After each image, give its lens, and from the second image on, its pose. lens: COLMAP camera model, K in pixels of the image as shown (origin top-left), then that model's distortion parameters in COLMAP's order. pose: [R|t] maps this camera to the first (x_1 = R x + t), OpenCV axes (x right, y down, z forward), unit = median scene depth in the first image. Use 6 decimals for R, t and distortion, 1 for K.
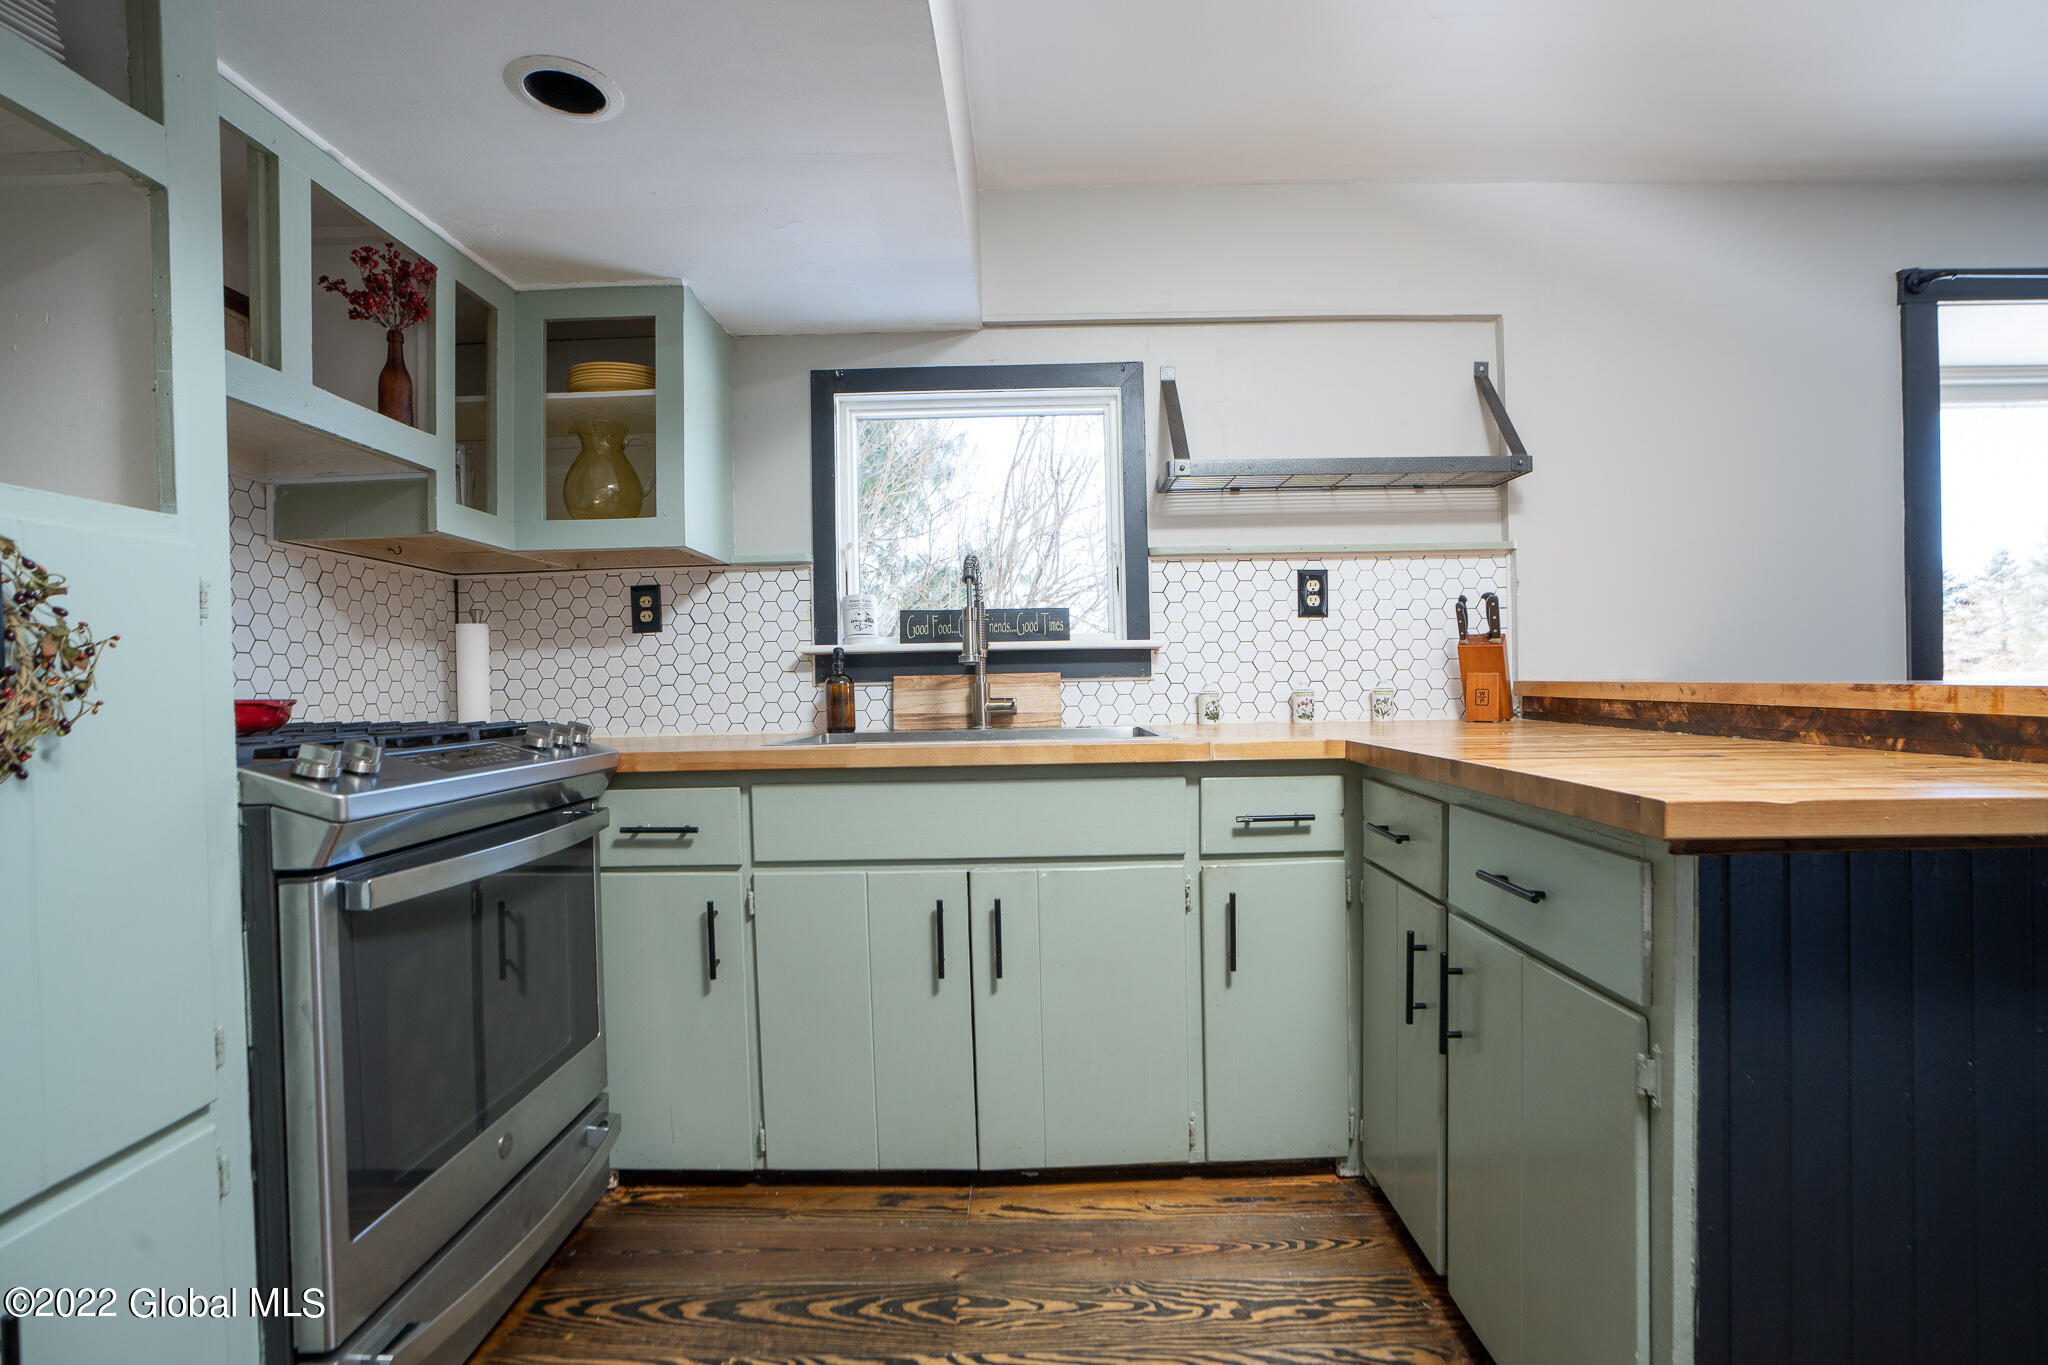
lens RADIAL K [[977.3, 0, 1024.0], [0, 977.3, 682.5], [0, 0, 1]] dist [-0.085838, 0.051589]
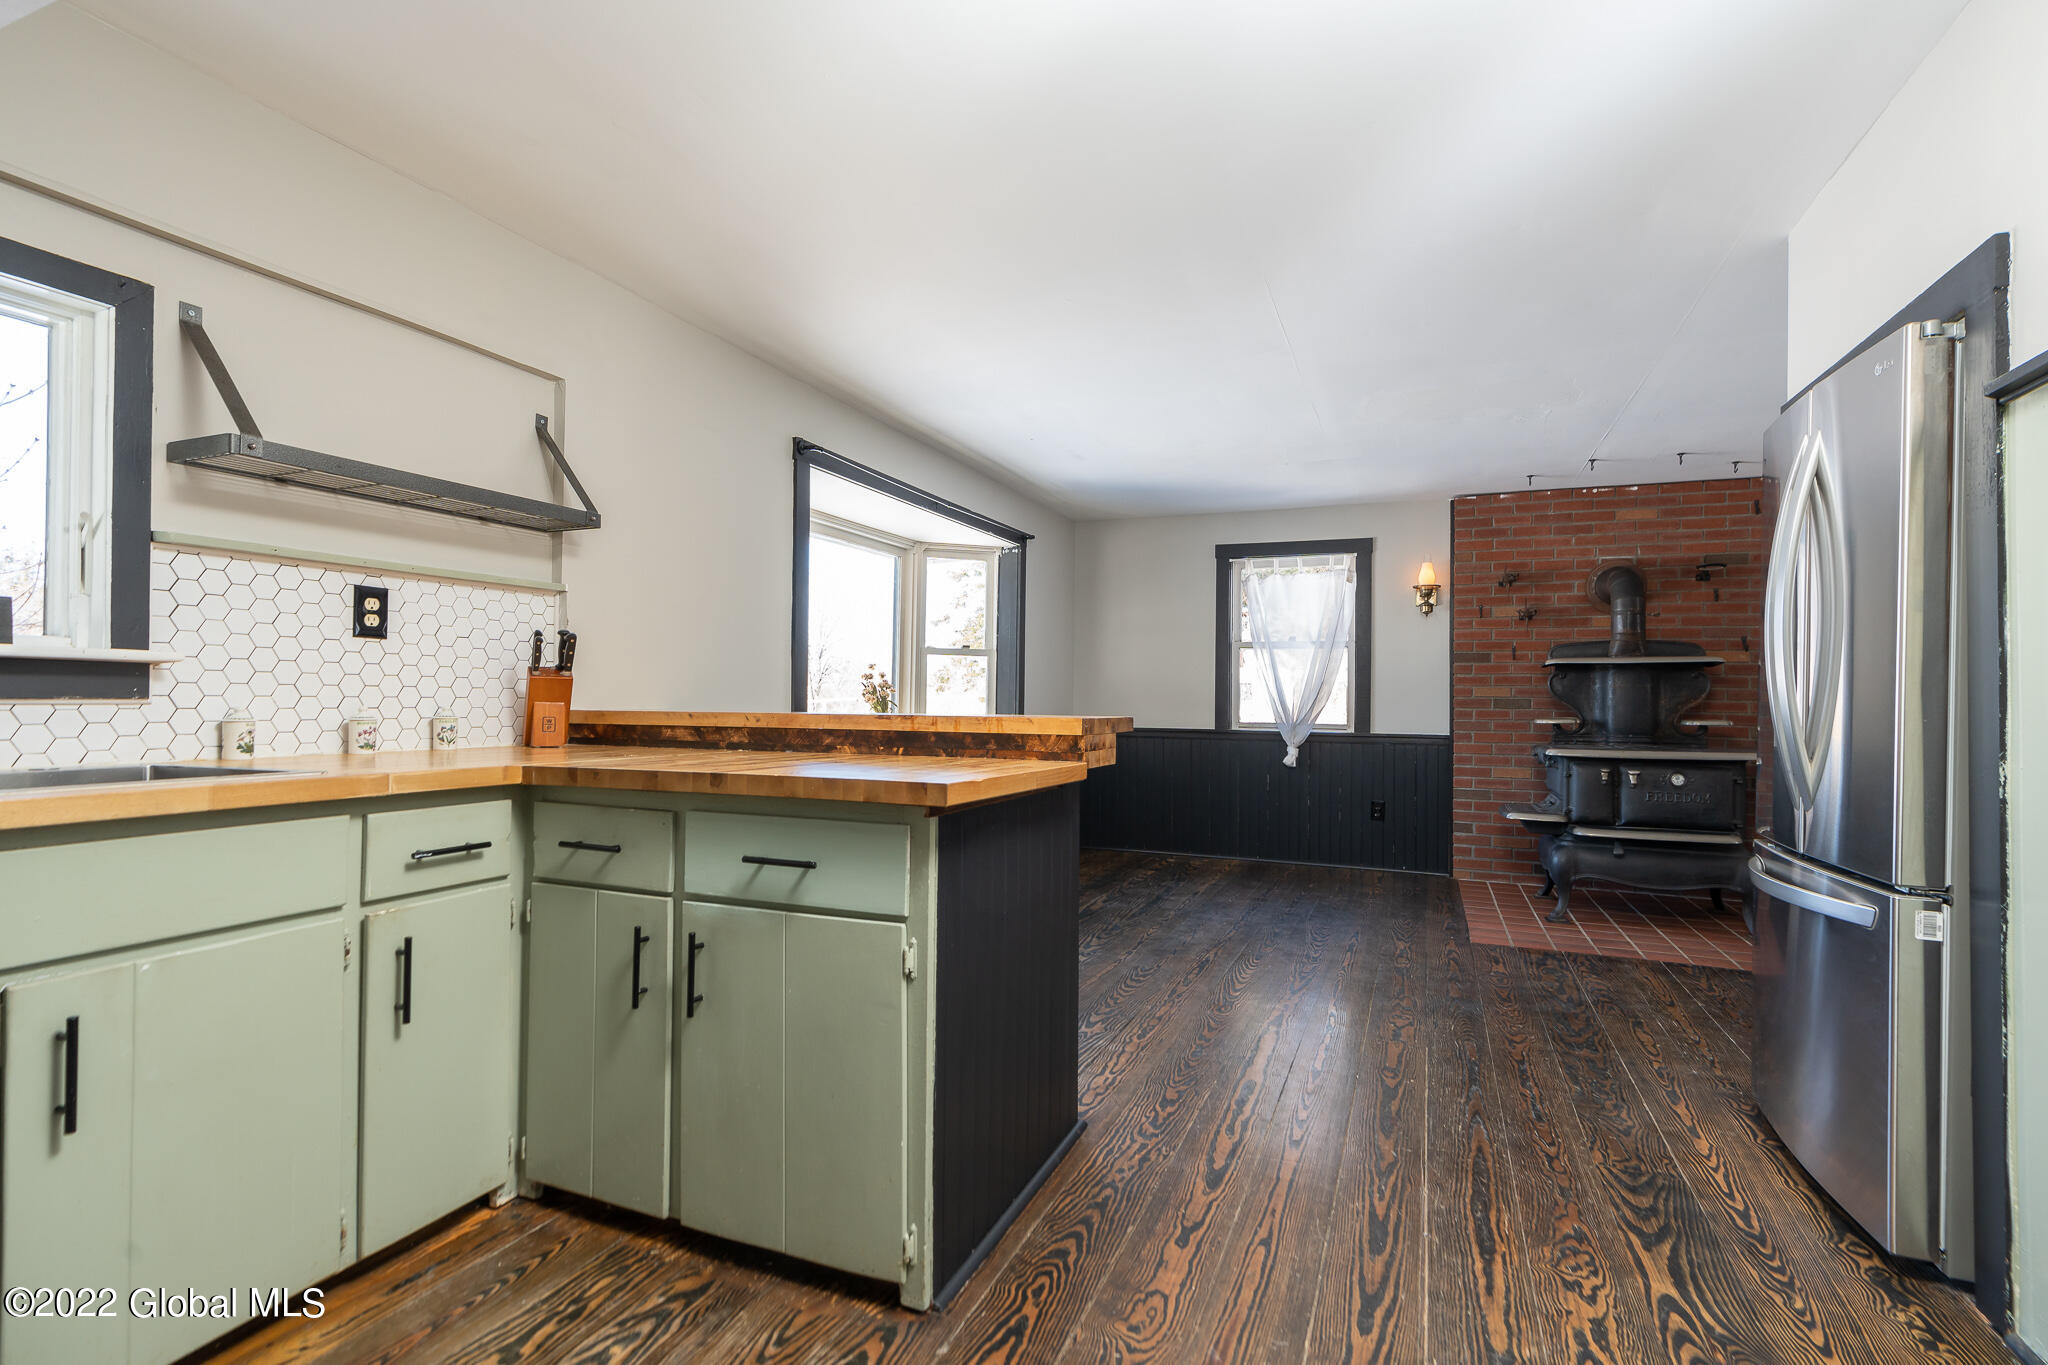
lens RADIAL K [[947.5, 0, 1040.4], [0, 947.5, 679.5], [0, 0, 1]] dist [0.001498, 0.000453]
pose [[0.372172, 0.041254, 0.927246, -0.305606], [-0.009091, 0.999126, -0.040803, 0.002831], [-0.928119, 0.006756, 0.372222, 0.078149]]
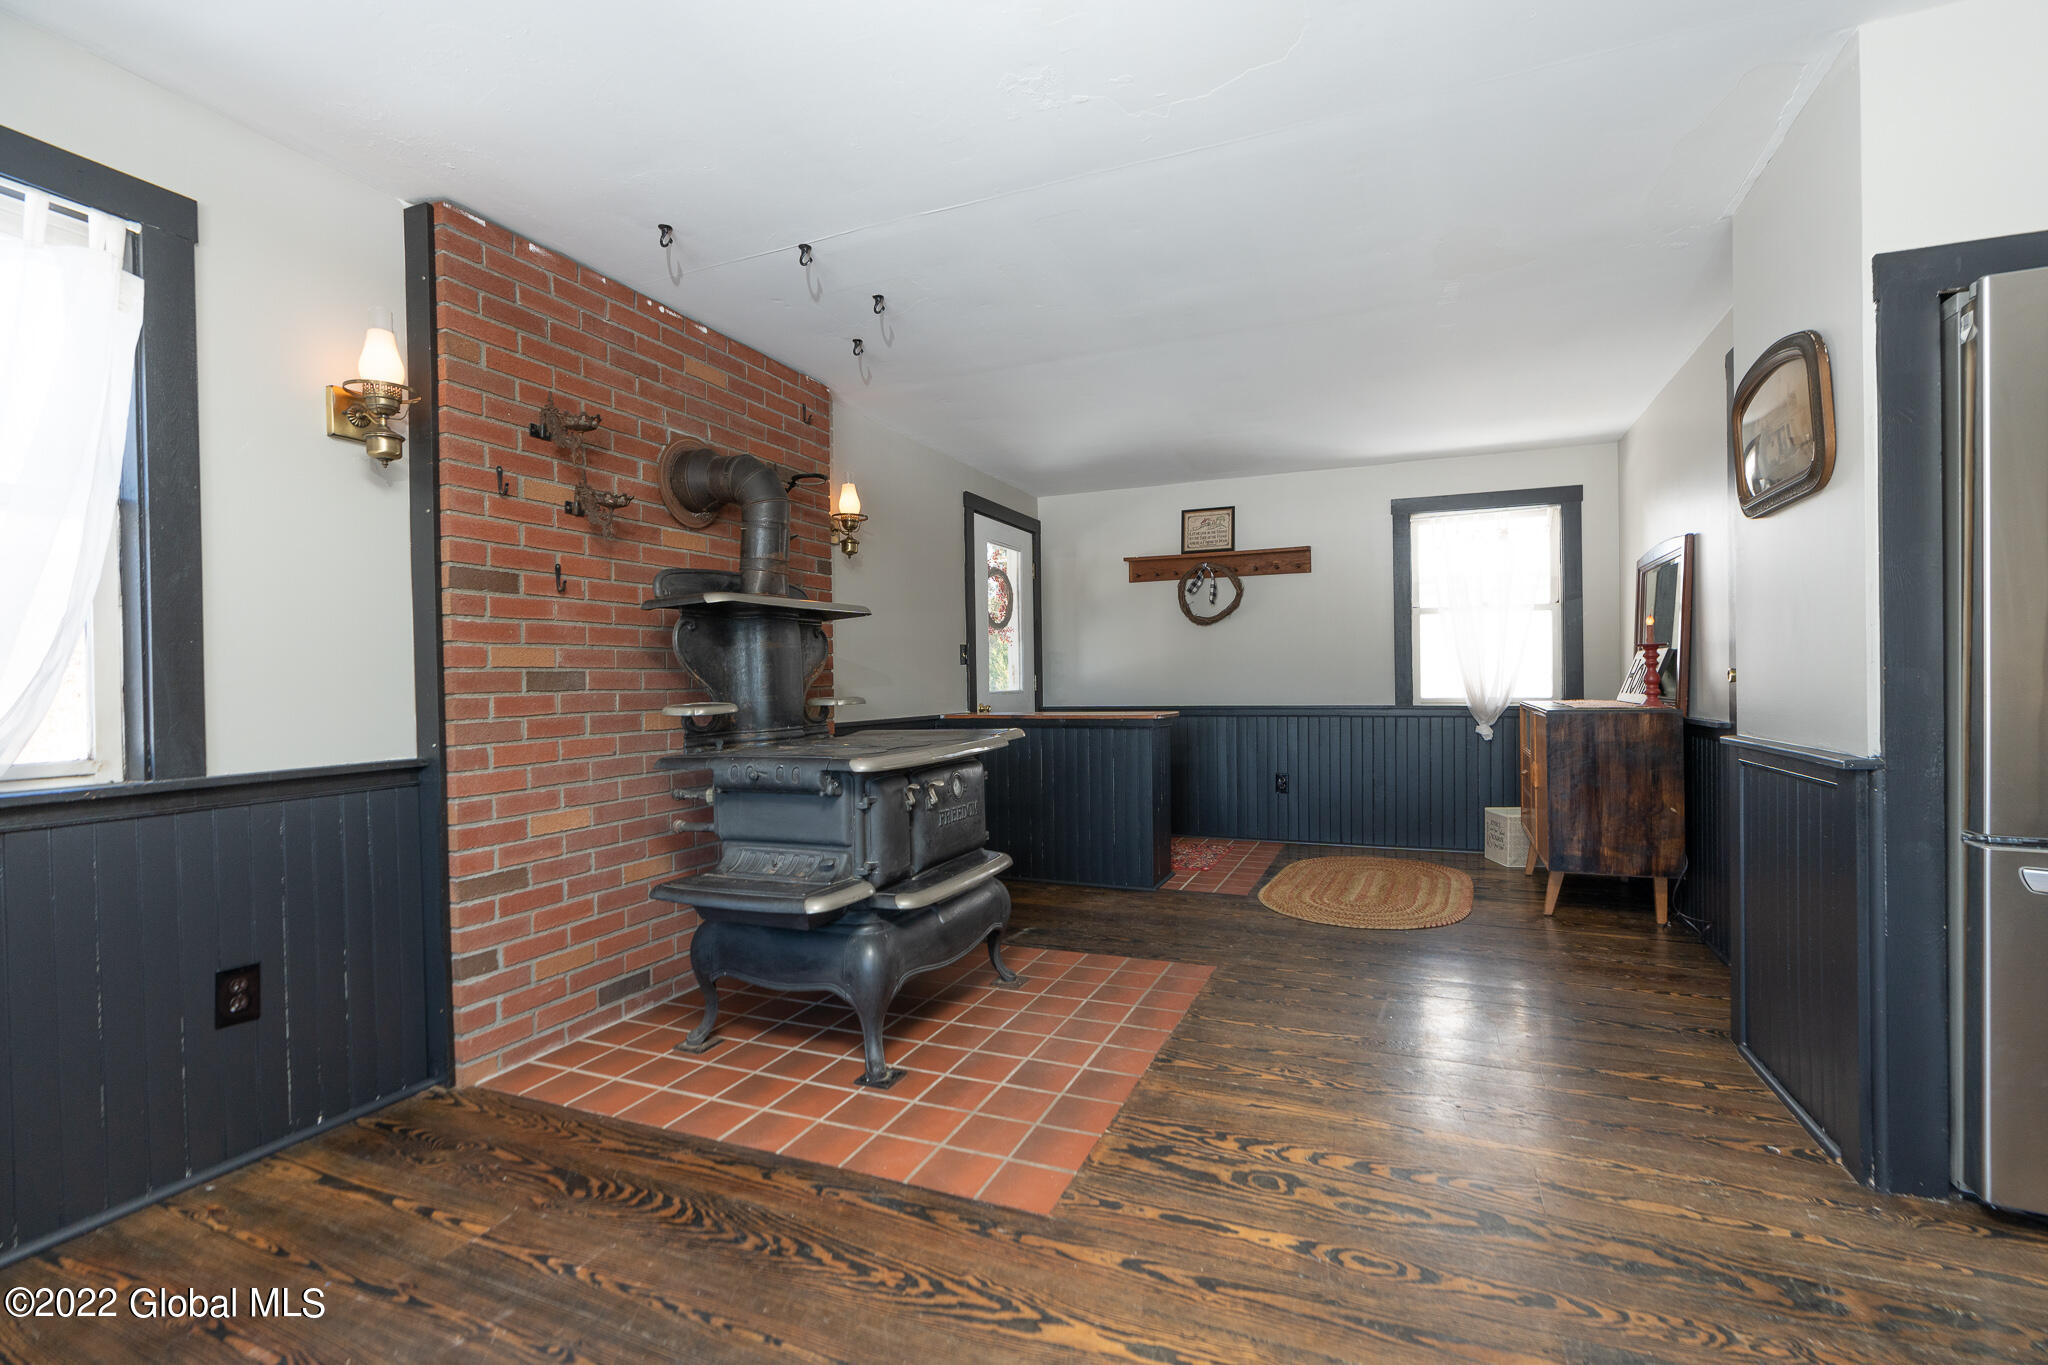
lens RADIAL K [[928.3, 0, 1048.0], [0, 928.3, 682.7], [0, 0, 1]] dist [0.000362, 0.000100]
pose [[-0.923059, 0.028453, 0.383605, 1.278570], [0.033202, 0.999432, 0.005764, -0.027872], [-0.383223, 0.018057, -0.923479, 0.666203]]
